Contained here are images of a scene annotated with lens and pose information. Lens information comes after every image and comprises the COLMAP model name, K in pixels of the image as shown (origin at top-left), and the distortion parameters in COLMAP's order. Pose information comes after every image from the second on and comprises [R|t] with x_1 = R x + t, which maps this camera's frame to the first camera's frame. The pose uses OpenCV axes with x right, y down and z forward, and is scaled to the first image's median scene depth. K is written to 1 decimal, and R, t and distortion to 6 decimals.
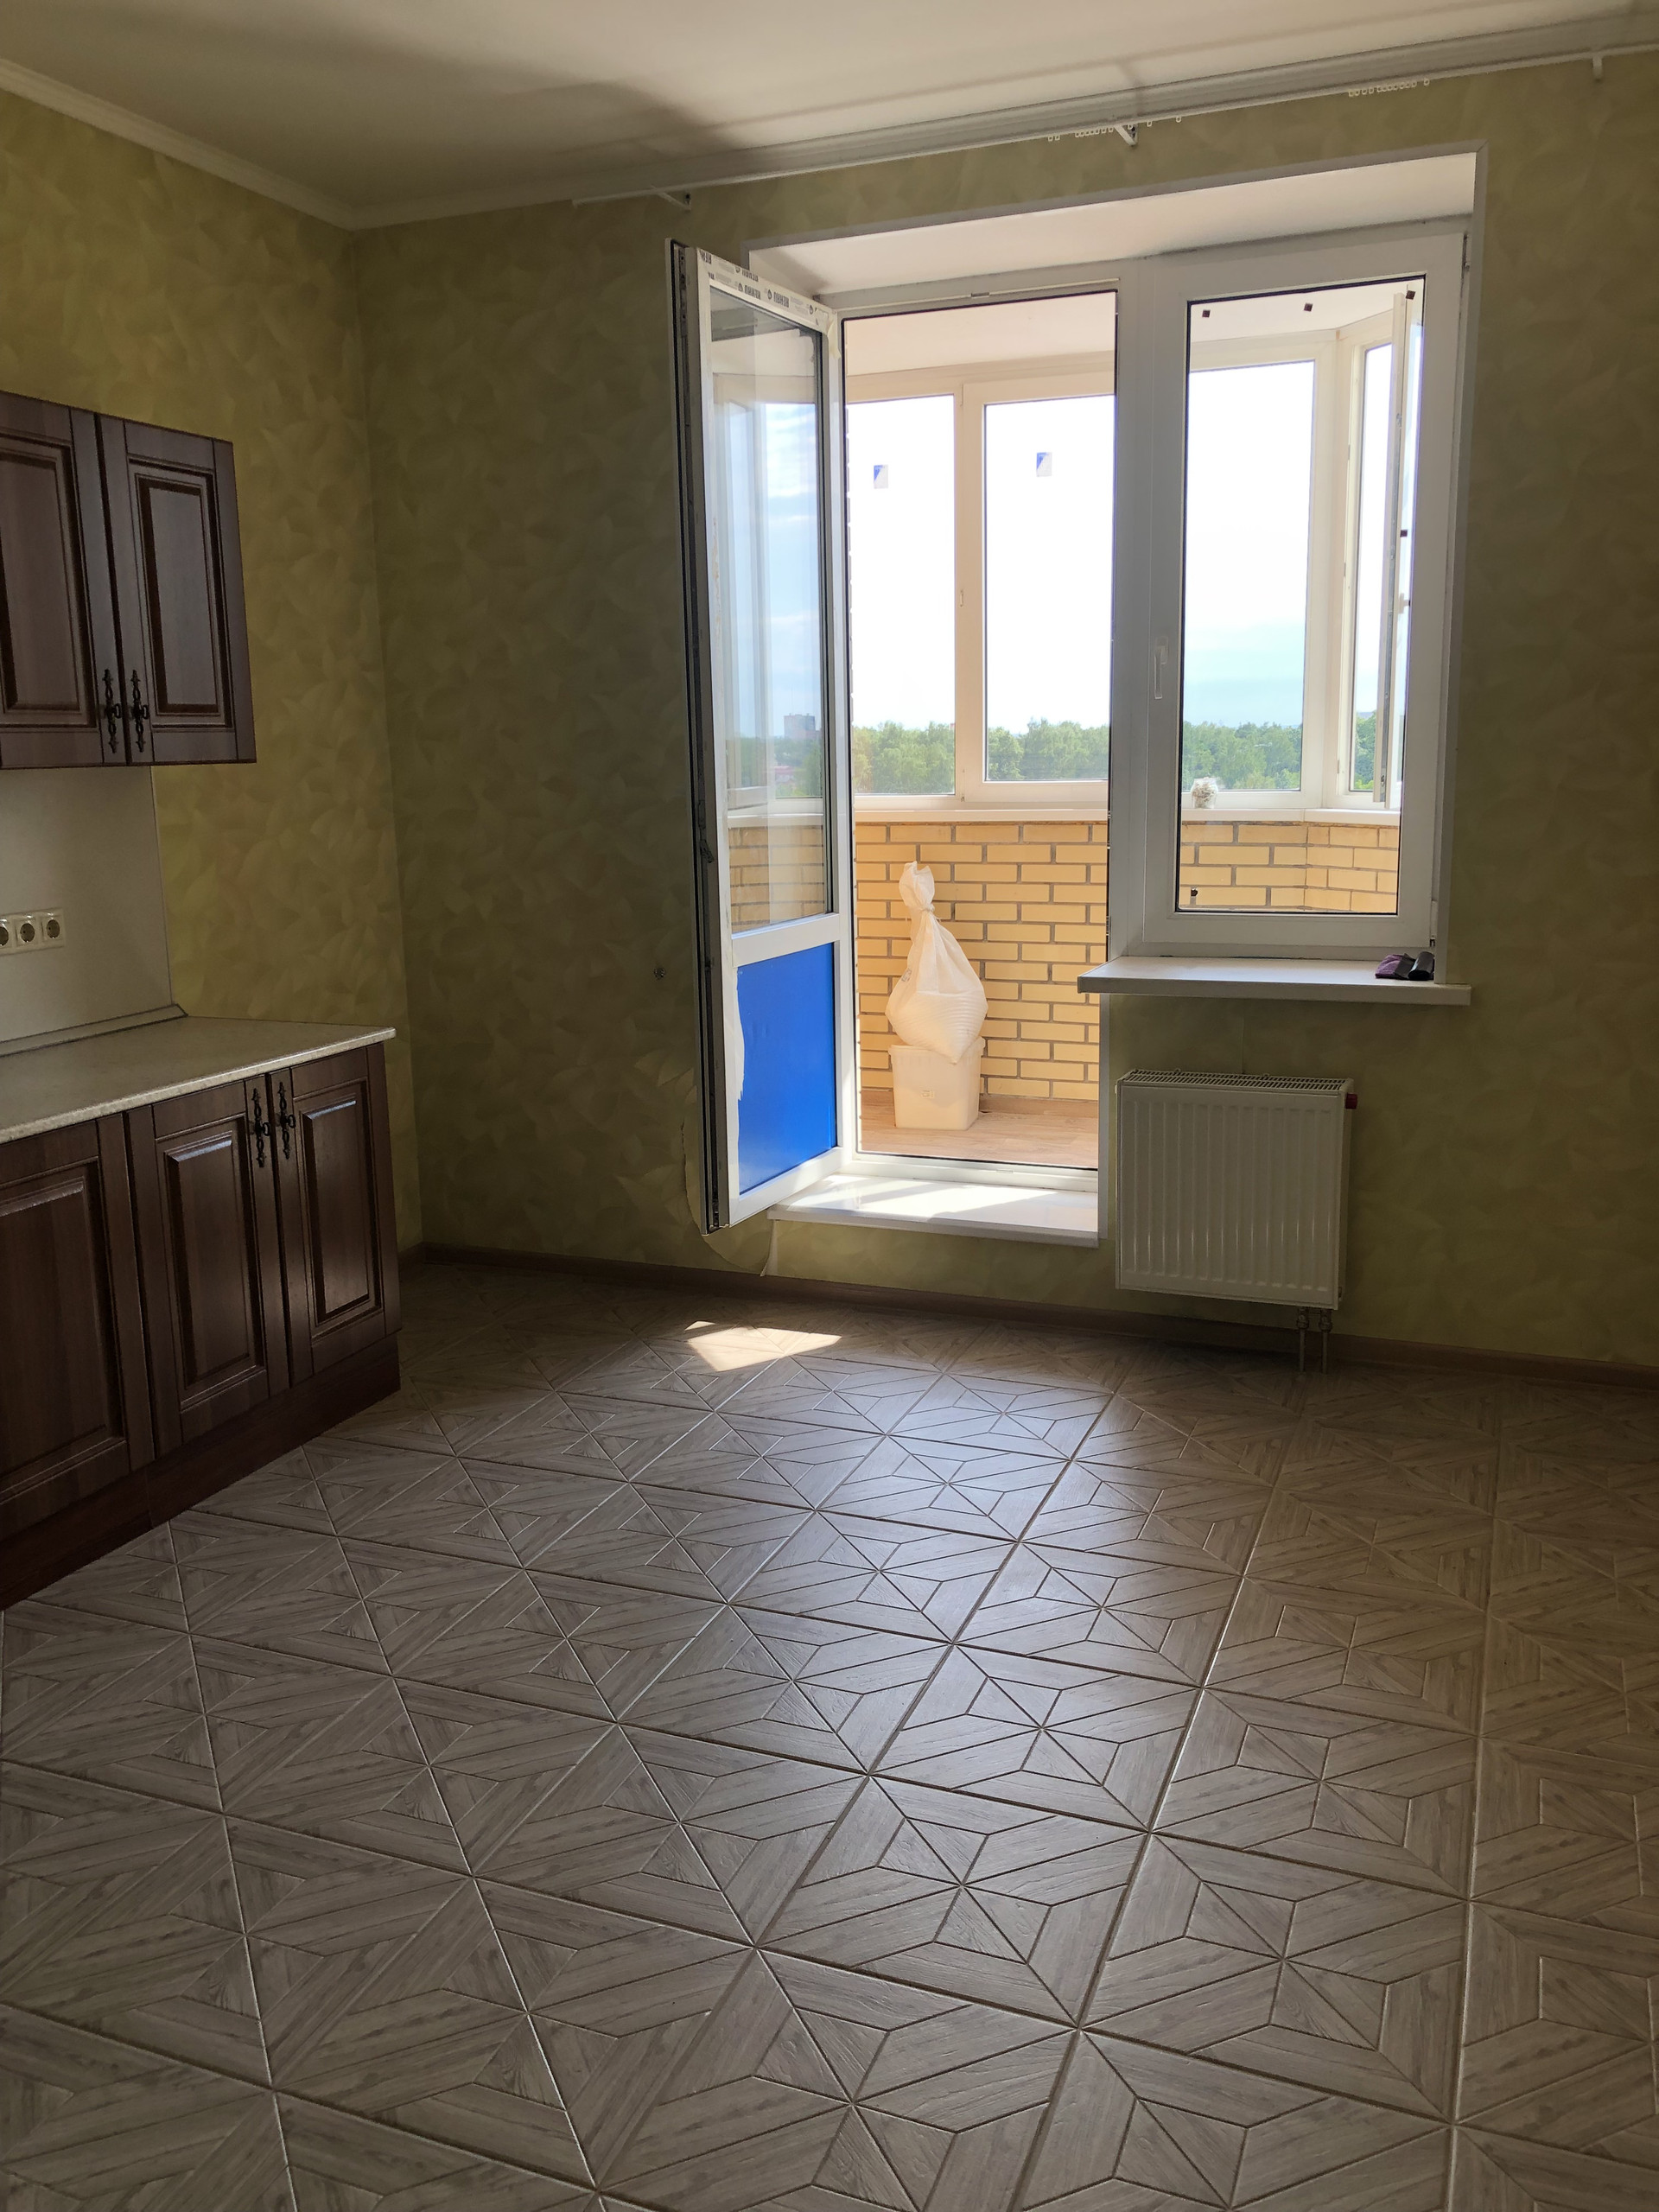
lens RADIAL K [[1813.0, 0, 822.0], [0, 1813.0, 1108.0], [0, 0, 1]] dist [0.028883, -0.031398]
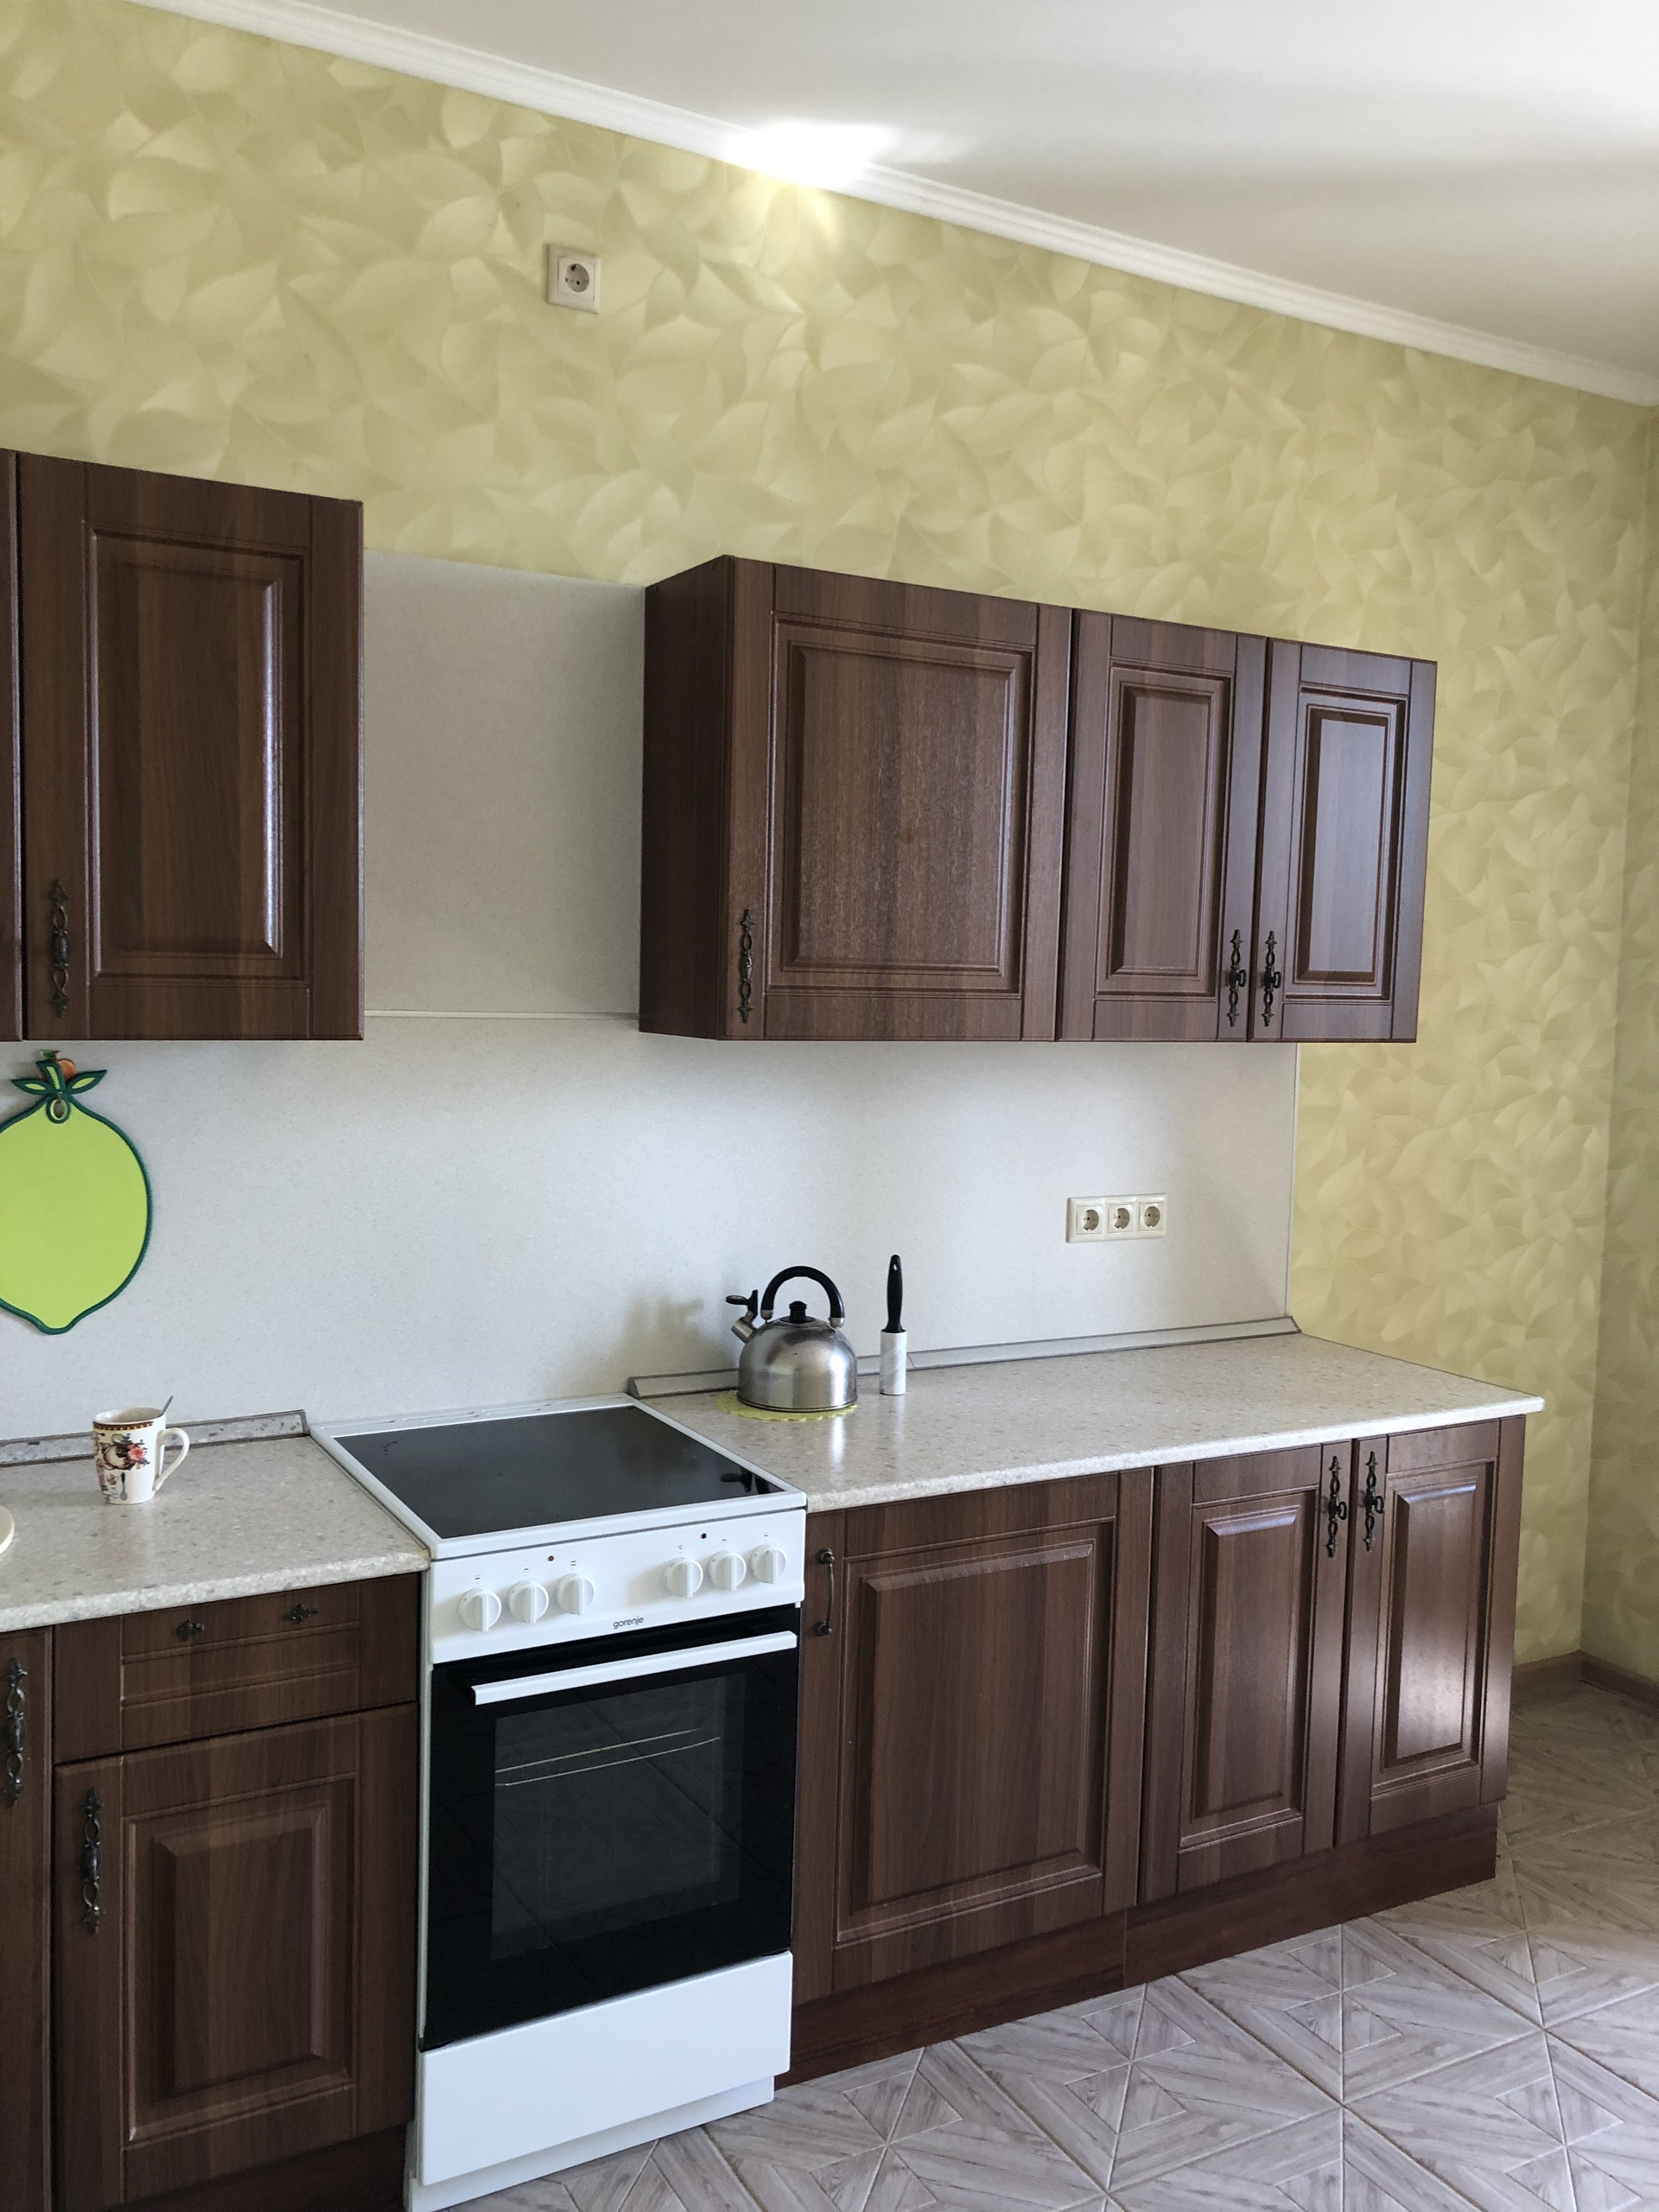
lens RADIAL K [[1813.0, 0, 771.3], [0, 1813.0, 1132.3], [0, 0, 1]] dist [0.028883, -0.031398]
pose [[0.765699, 0.089429, -0.636952, -0.010938], [-0.163281, 0.984873, -0.058008, -0.058843], [0.622129, 0.148419, 0.768718, 0.212144]]
